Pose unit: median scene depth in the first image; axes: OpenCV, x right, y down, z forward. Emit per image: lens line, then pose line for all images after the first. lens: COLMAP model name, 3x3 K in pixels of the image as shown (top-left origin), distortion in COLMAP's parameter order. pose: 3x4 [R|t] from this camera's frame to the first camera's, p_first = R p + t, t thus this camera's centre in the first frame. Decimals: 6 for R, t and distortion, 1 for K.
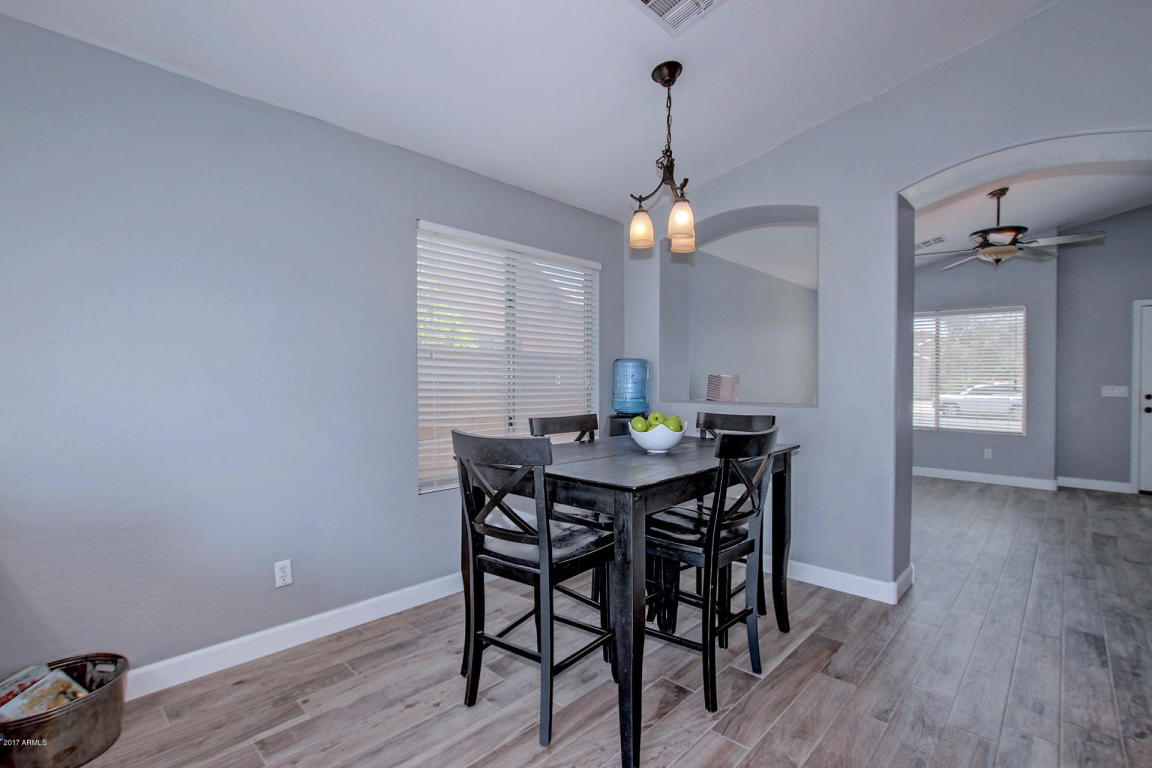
lens RADIAL K [[533.1, 0, 571.9], [0, 533.1, 382.2], [0, 0, 1]] dist [-0.030482, 0.007168]
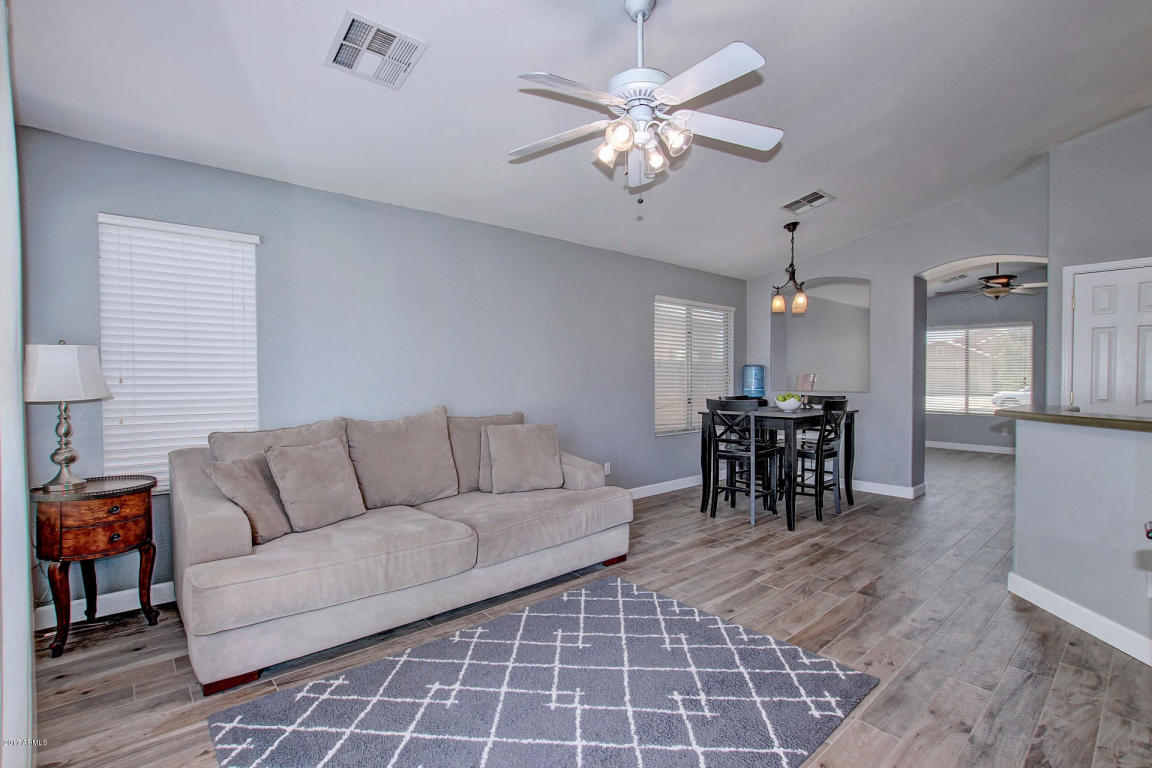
lens RADIAL K [[533.1, 0, 571.9], [0, 533.1, 382.2], [0, 0, 1]] dist [-0.030482, 0.007168]
pose [[0.995956, -0.001158, -0.089834, -0.402710], [0.001761, 0.999976, 0.006635, -0.001593], [0.089824, -0.006766, 0.995935, -0.928298]]
